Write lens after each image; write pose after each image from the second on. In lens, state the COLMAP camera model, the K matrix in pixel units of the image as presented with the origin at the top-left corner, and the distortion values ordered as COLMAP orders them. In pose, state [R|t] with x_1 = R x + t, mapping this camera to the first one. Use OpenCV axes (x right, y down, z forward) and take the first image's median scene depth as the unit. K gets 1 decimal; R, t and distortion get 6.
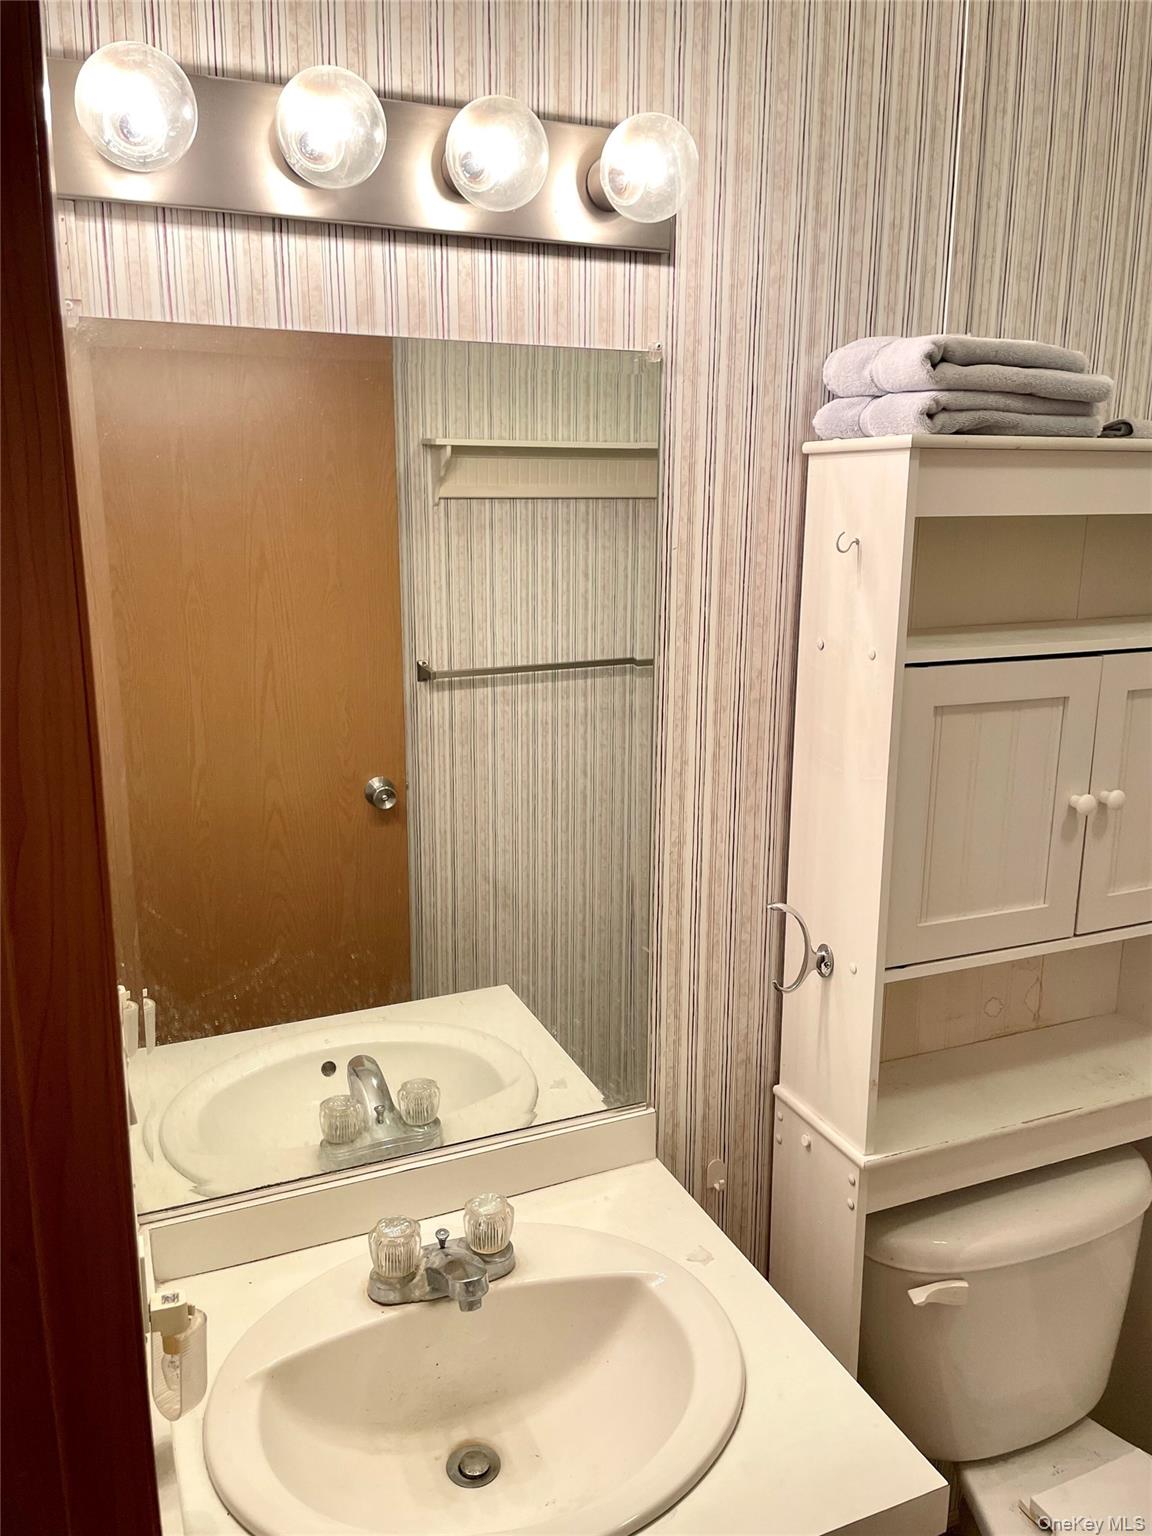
lens RADIAL K [[1153.6, 0, 571.2], [0, 1153.6, 758.1], [0, 0, 1]] dist [0.102141, -0.133184]
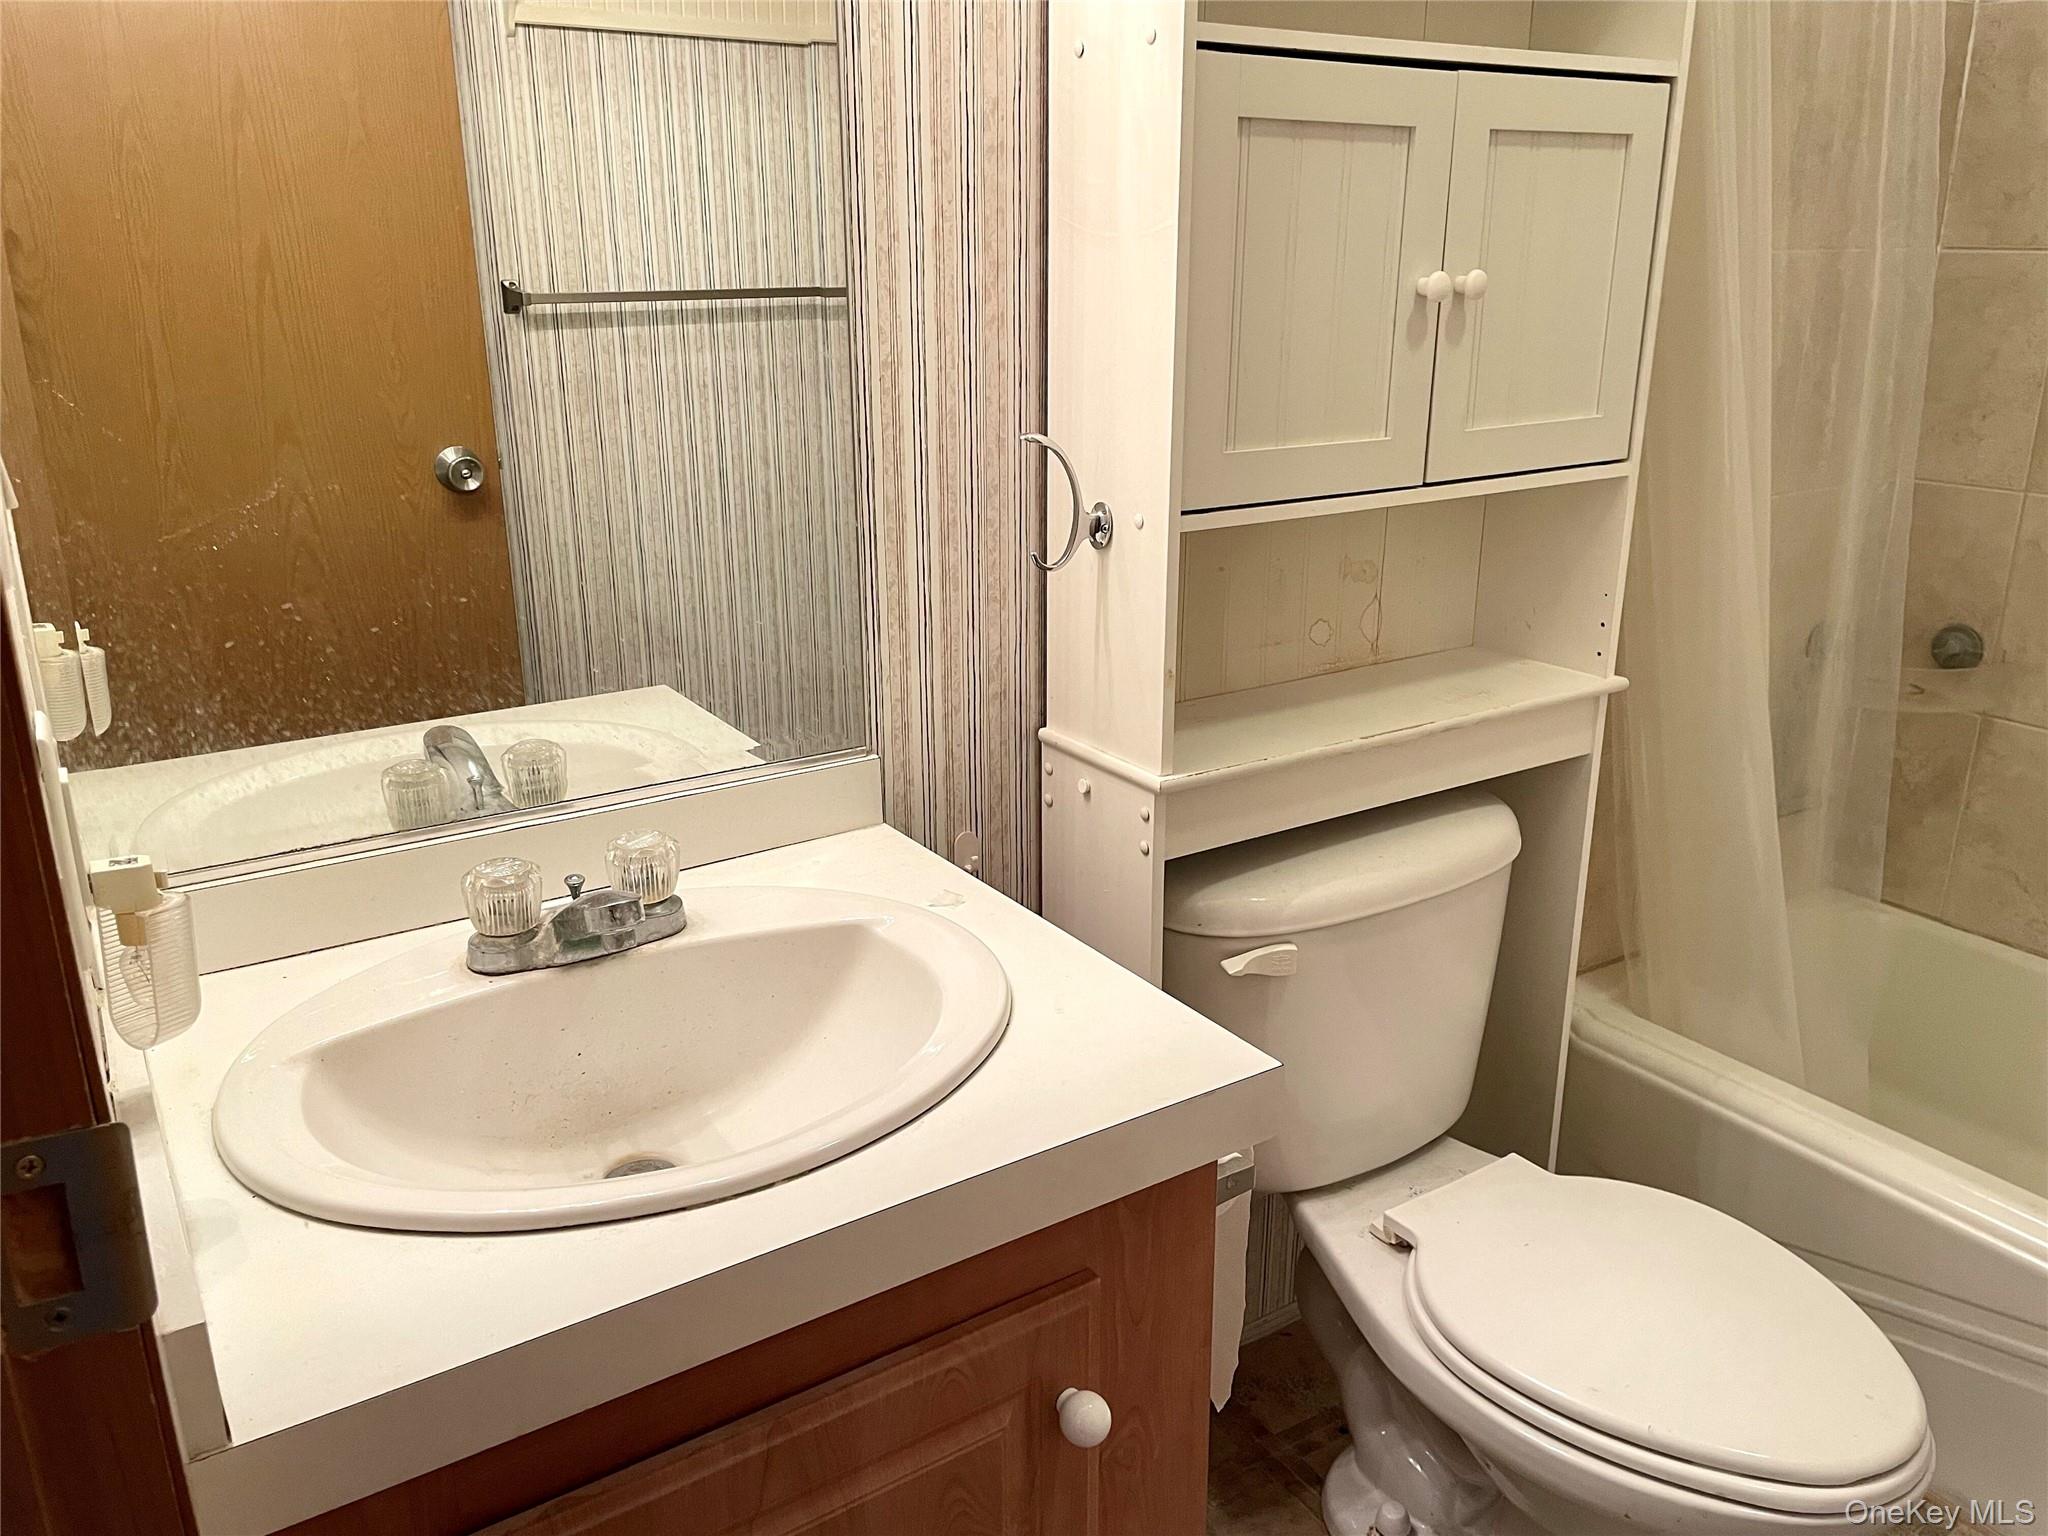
lens RADIAL K [[1544.2, 0, 1019.8], [0, 1544.2, 759.2], [0, 0, 1]] dist [0.109667, -0.145474]
pose [[0.985571, -0.058196, 0.158941, 0.006276], [0.043166, 0.994403, 0.096431, 0.216975], [-0.163663, -0.088178, 0.982568, 0.046362]]
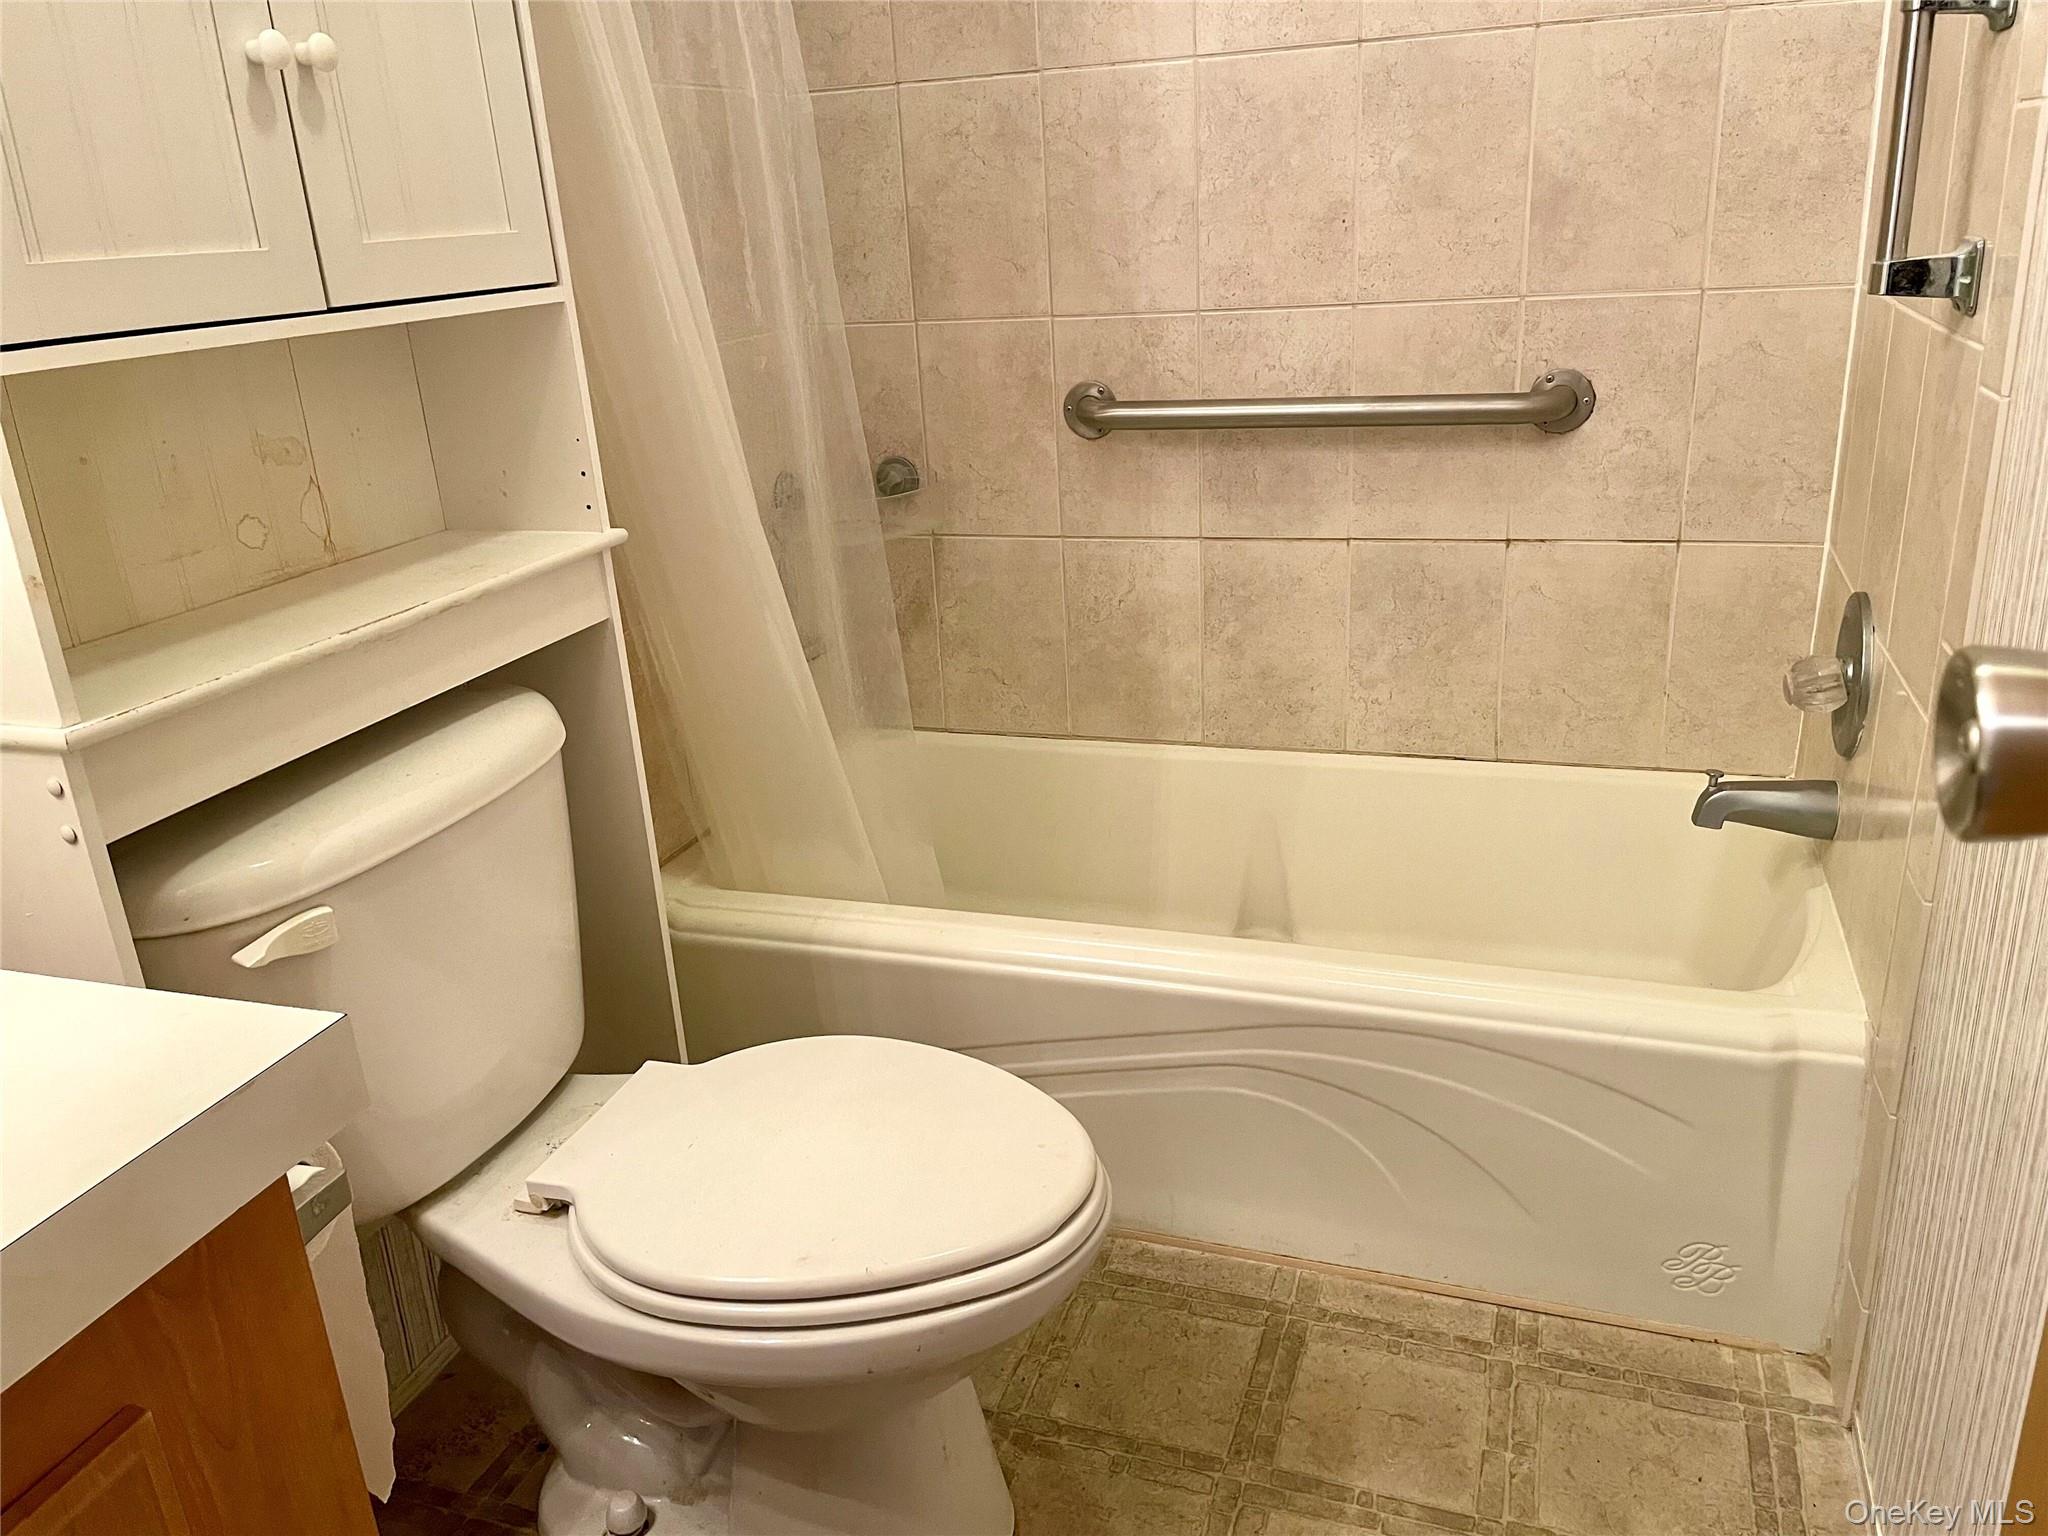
lens RADIAL K [[1547.4, 0, 1024.0], [0, 1547.4, 768.0], [0, 0, 1]] dist [0.097721, -0.132352]
pose [[0.668975, -0.291787, 0.683617, 0.046457], [0.218588, 0.956285, 0.194263, 0.295416], [-0.710416, 0.019473, 0.703512, 0.179645]]
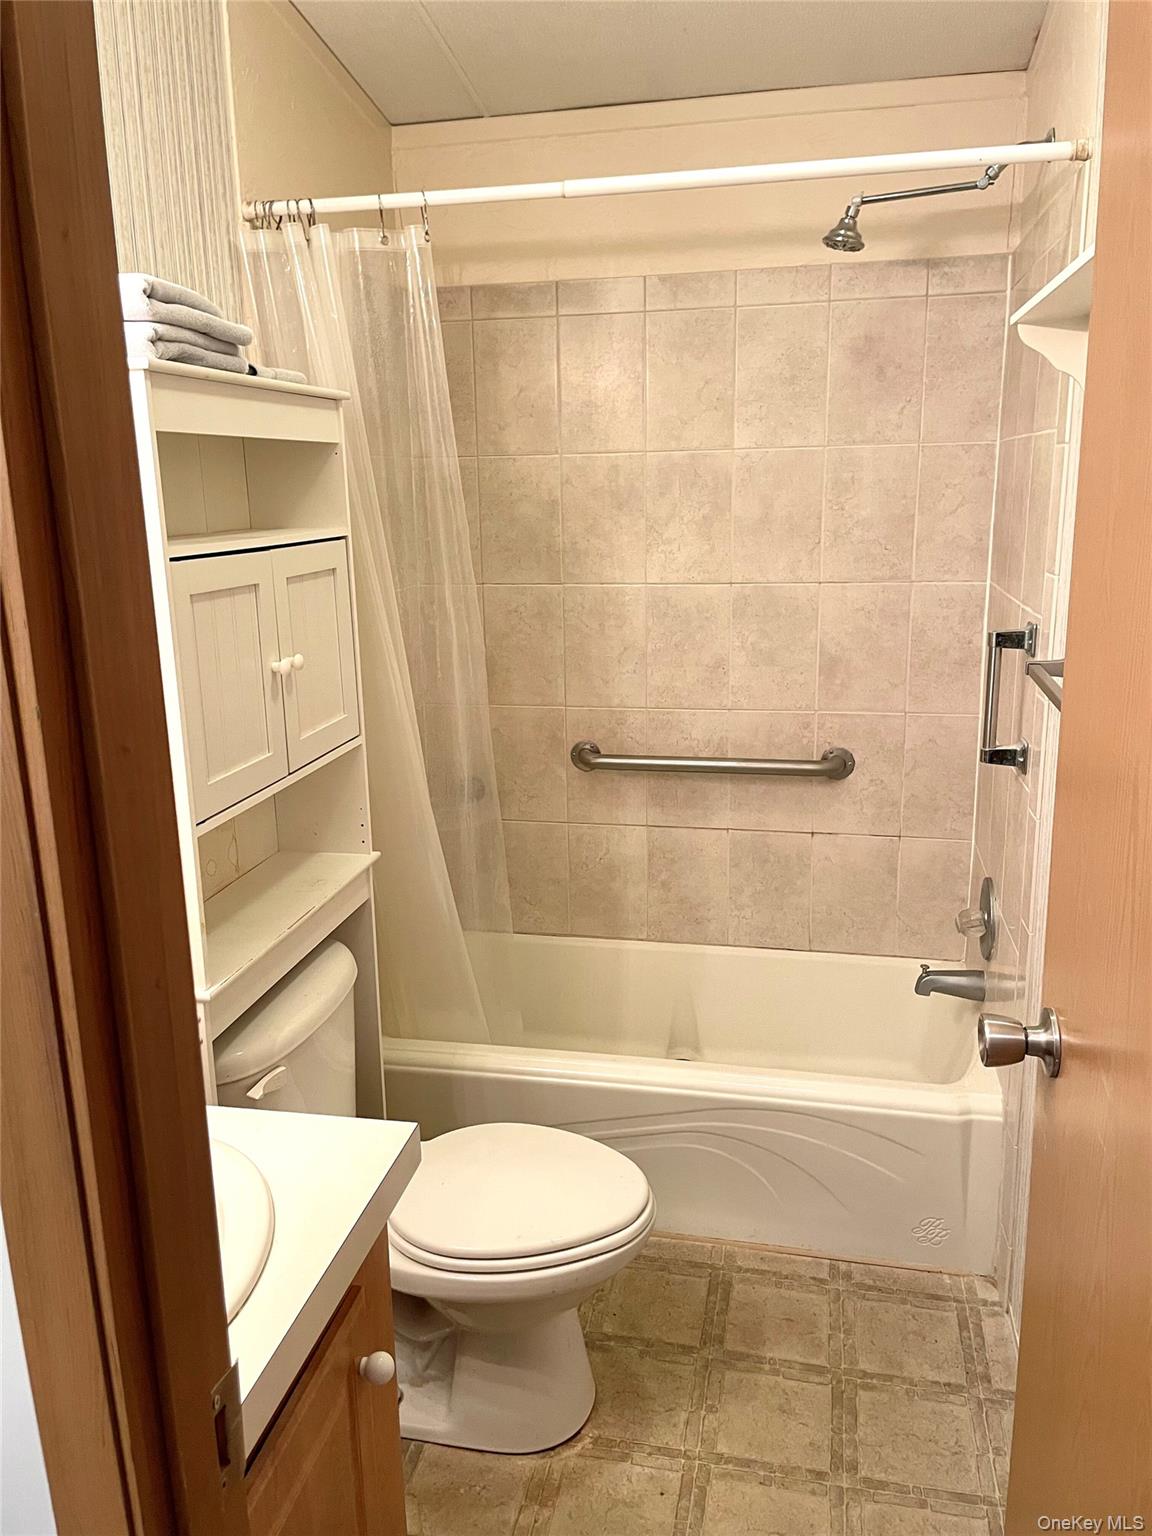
lens RADIAL K [[1158.1, 0, 577.2], [0, 1158.1, 751.3], [0, 0, 1]] dist [0.109667, -0.145474]
pose [[0.571815, -0.198754, 0.795943, -0.392158], [0.199664, 0.974752, 0.099964, 0.062330], [-0.795715, 0.101760, 0.597062, -0.009548]]
